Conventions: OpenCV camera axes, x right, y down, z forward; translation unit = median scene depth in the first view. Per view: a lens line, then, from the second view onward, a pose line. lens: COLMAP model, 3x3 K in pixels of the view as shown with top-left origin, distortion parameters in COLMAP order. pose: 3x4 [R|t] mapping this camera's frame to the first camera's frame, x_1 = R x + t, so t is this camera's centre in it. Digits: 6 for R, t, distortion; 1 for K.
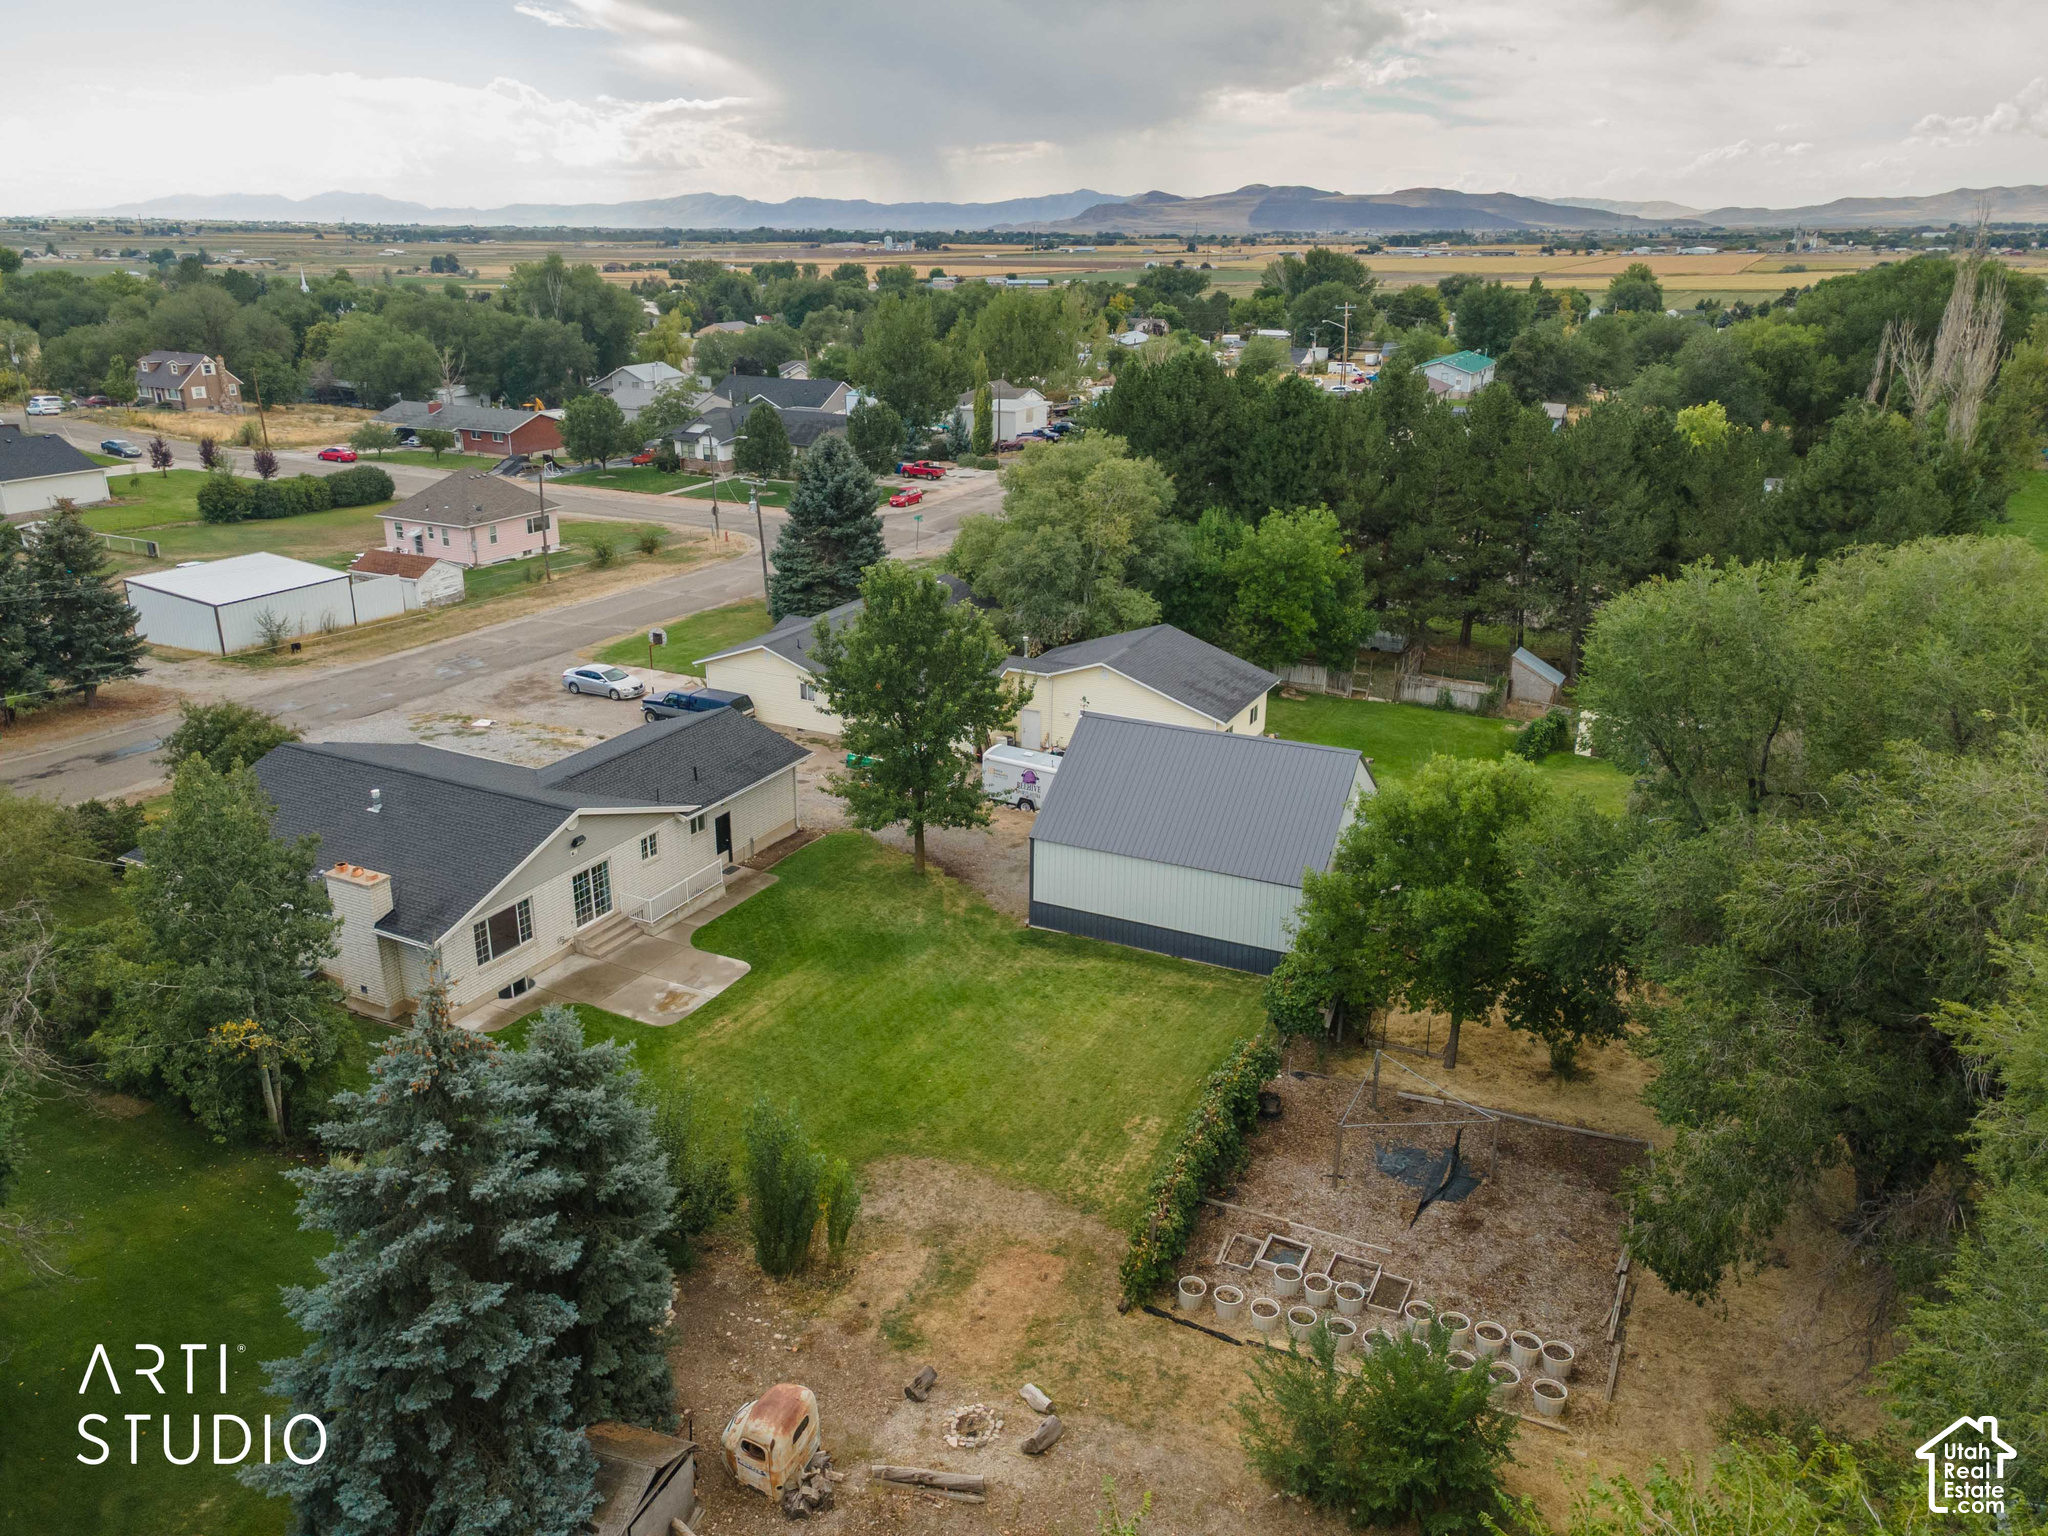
lens RADIAL K [[1484.7, 0, 1024.0], [0, 1484.7, 768.0], [0, 0, 1]] dist [0.108163, -0.115750]
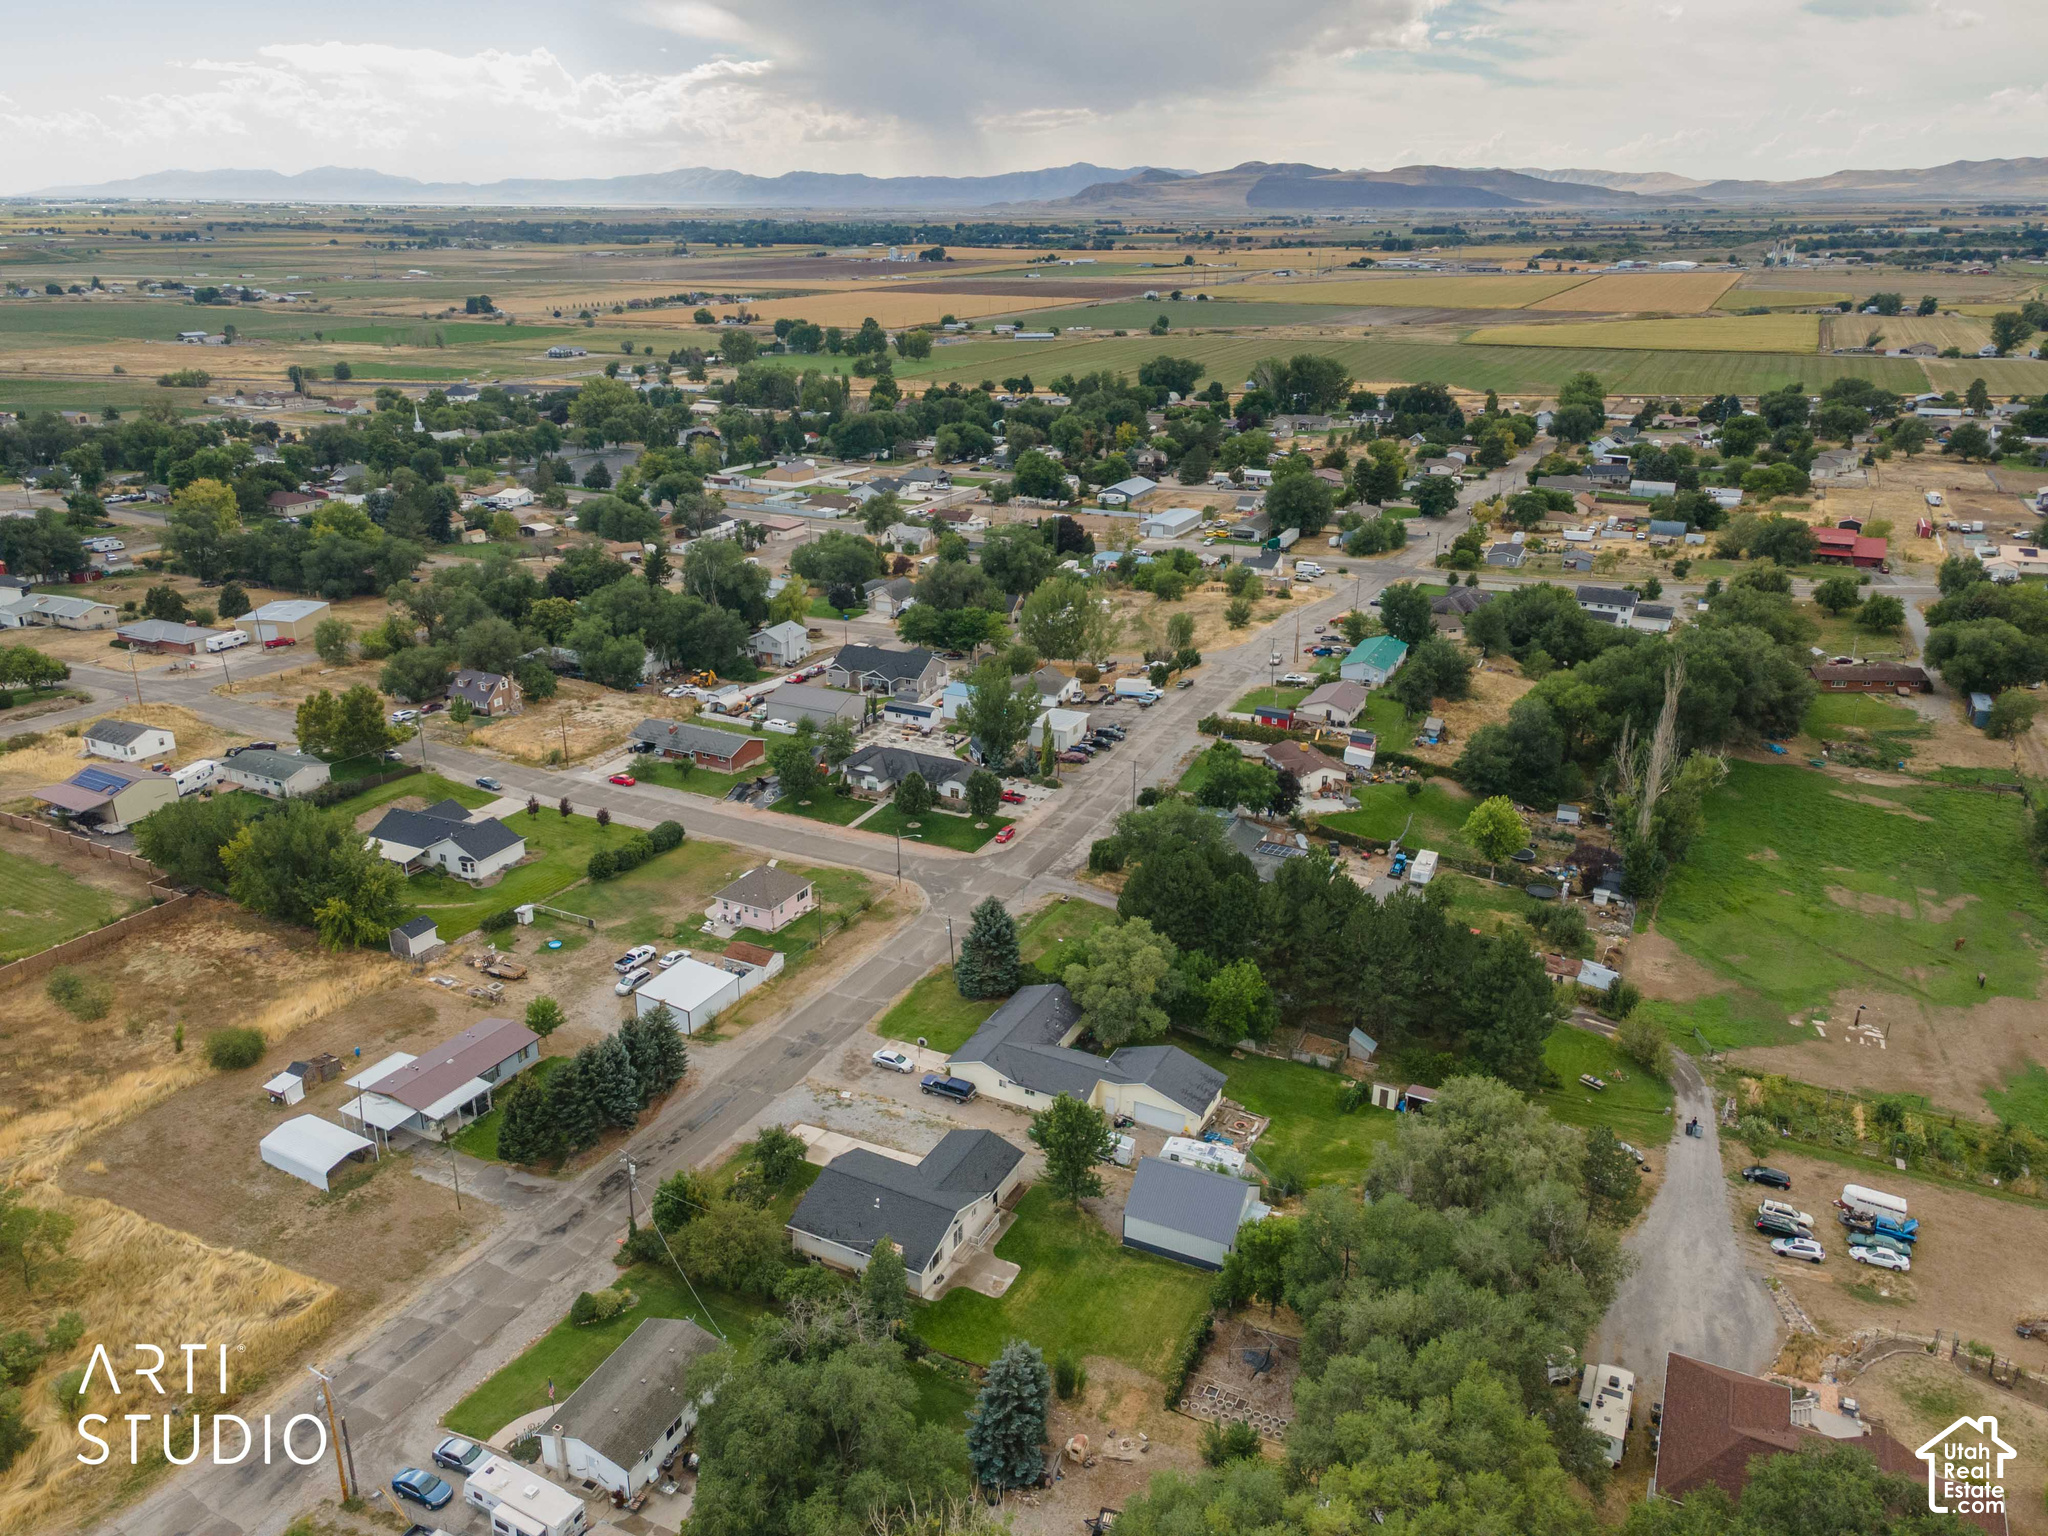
lens RADIAL K [[1490.1, 0, 1024.0], [0, 1490.1, 768.0], [0, 0, 1]] dist [0.064741, -0.050855]
pose [[0.999988, -0.004831, -0.000056, -0.170356], [0.004831, 0.999868, 0.015485, -0.796061], [-0.000019, -0.015485, 0.999880, -1.660815]]
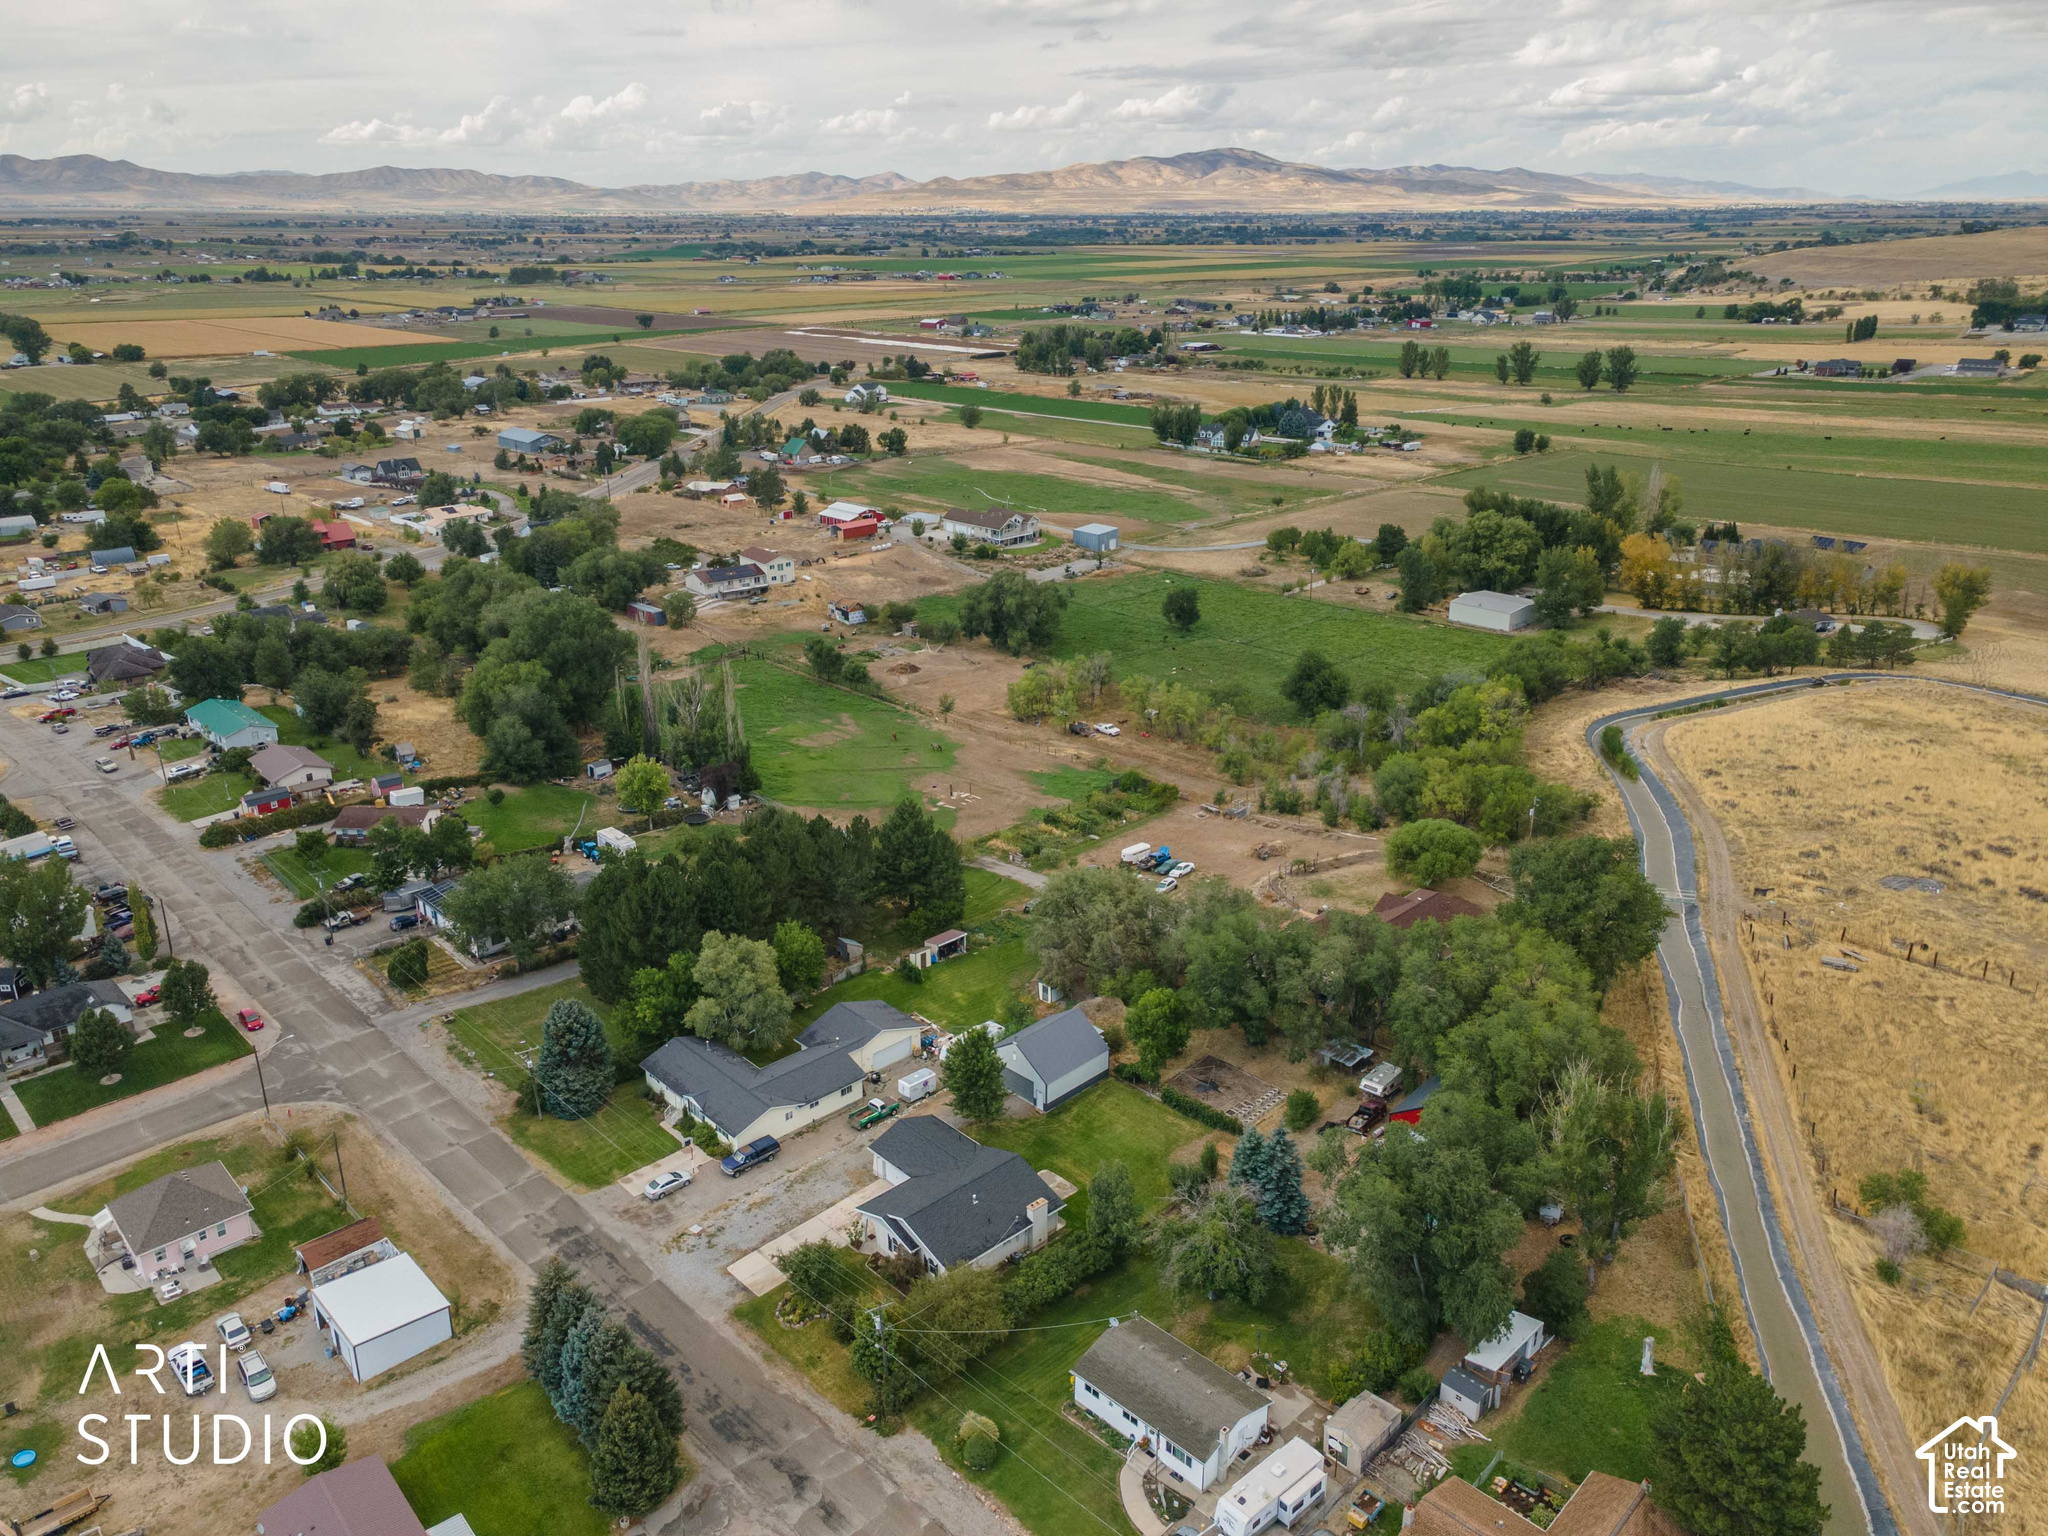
lens RADIAL K [[1484.7, 0, 1024.0], [0, 1484.7, 768.0], [0, 0, 1]] dist [0.108163, -0.115750]
pose [[0.338930, -0.339703, 0.877342, -2.446289], [0.333819, 0.915284, 0.225435, -1.240068], [-0.879597, 0.216466, 0.423616, -0.376203]]
